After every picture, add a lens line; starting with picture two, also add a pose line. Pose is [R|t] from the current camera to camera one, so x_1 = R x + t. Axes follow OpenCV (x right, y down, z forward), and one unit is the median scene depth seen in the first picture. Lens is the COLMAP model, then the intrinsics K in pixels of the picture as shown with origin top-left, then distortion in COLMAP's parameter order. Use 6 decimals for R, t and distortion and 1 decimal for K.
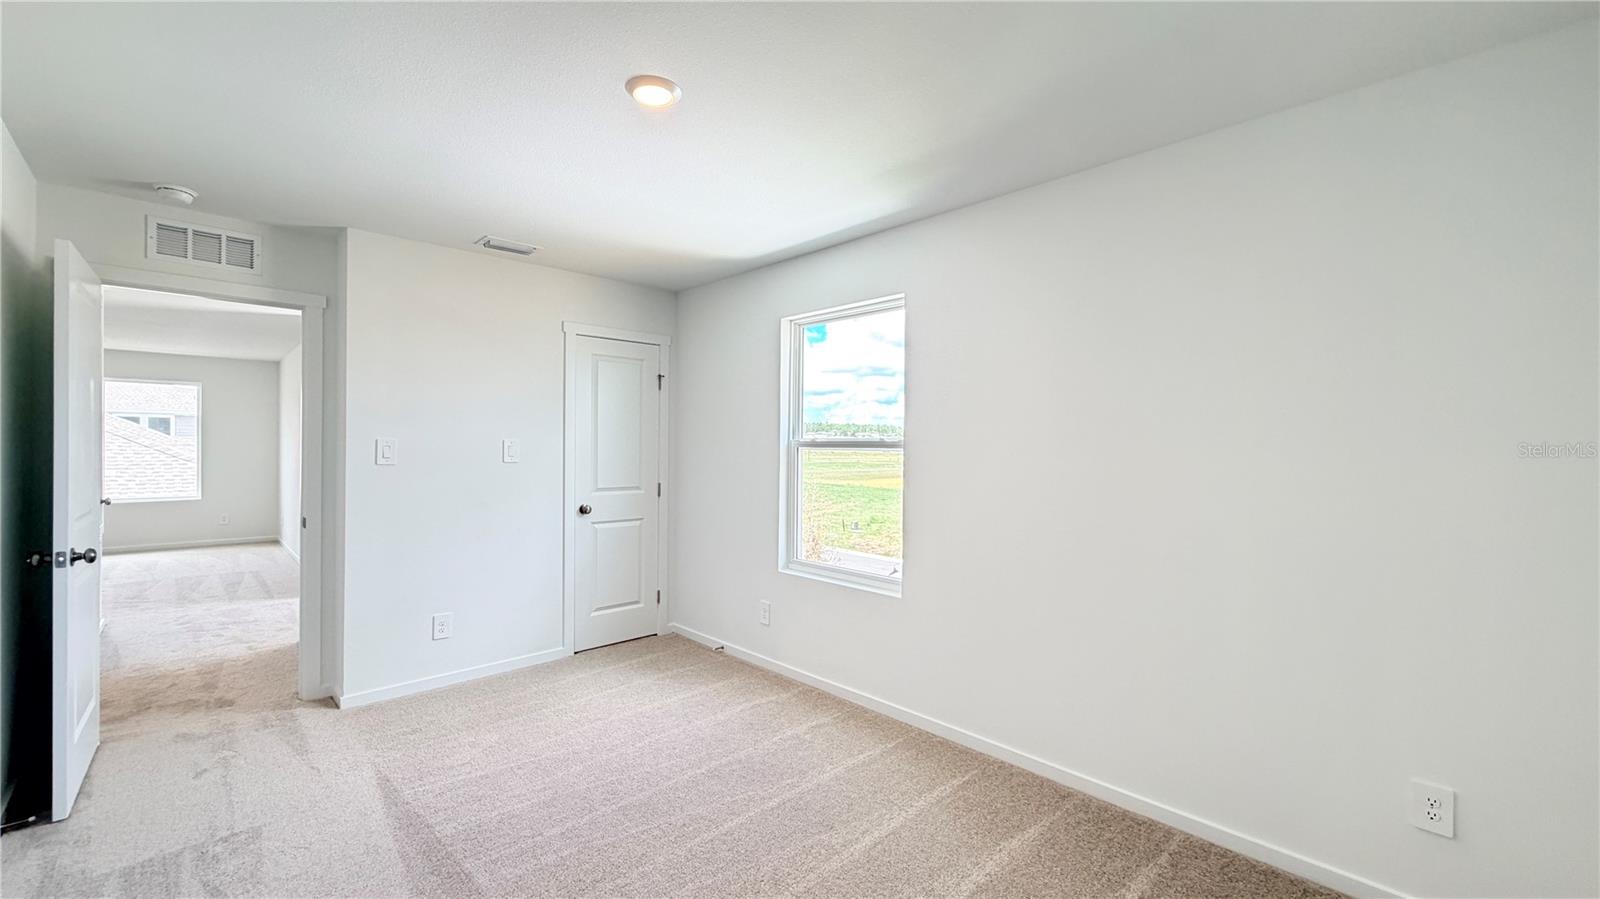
lens RADIAL K [[636.1, 0, 796.3], [0, 636.1, 450.6], [0, 0, 1]] dist [0.001822, 0.000080]
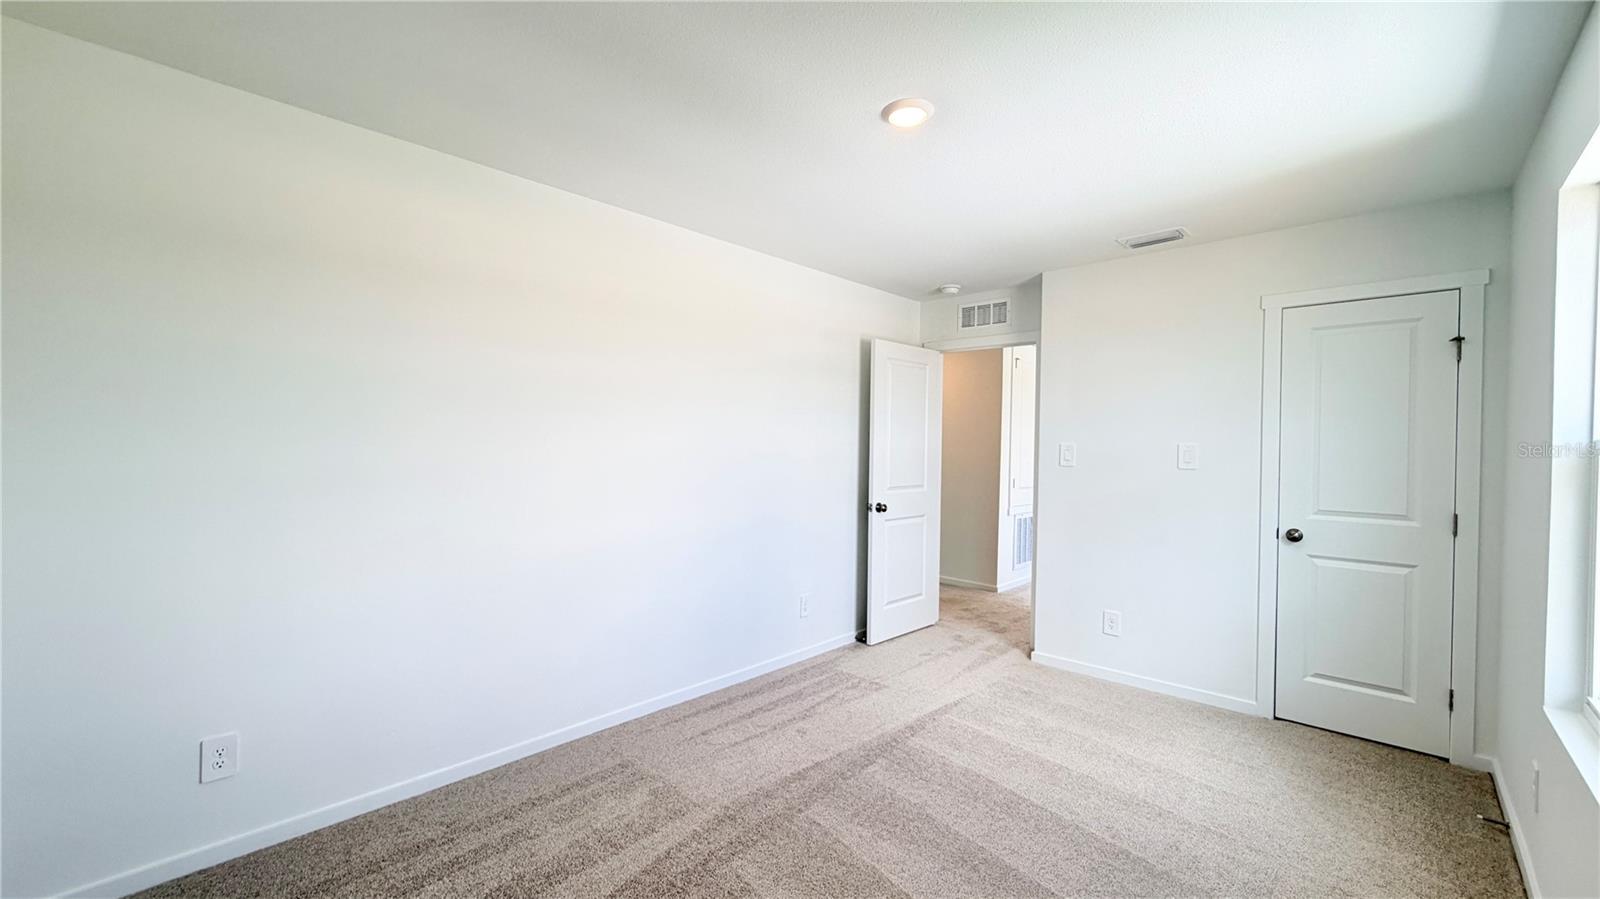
lens RADIAL K [[636.1, 0, 796.3], [0, 636.1, 450.6], [0, 0, 1]] dist [0.001822, 0.000080]
pose [[0.057259, 0.001466, -0.998358, 0.453830], [-0.019205, 0.999816, 0.000366, 0.002619], [0.998175, 0.019152, 0.057277, 0.417923]]
